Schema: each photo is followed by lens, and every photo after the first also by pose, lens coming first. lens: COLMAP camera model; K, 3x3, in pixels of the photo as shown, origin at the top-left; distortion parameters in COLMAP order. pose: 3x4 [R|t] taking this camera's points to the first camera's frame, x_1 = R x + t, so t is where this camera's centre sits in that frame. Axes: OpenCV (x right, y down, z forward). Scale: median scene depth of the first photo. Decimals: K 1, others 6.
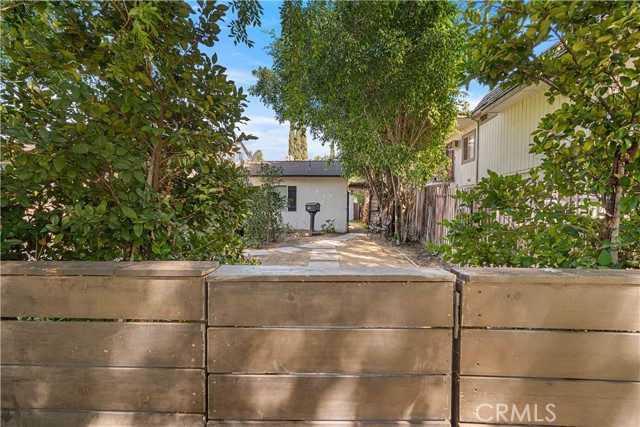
lens RADIAL K [[292.8, 0, 322.2], [0, 292.8, 218.5], [0, 0, 1]] dist [-0.003744, 0.000446]
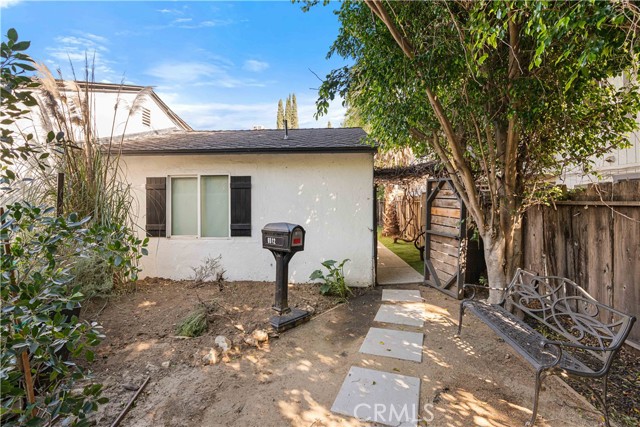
lens RADIAL K [[292.8, 0, 320.7], [0, 292.8, 214.5], [0, 0, 1]] dist [-0.003744, 0.000446]
pose [[0.999915, -0.011185, 0.006739, 0.009831], [0.011057, 0.999763, 0.018752, -0.071274], [-0.006947, -0.018676, 0.999801, 0.665140]]
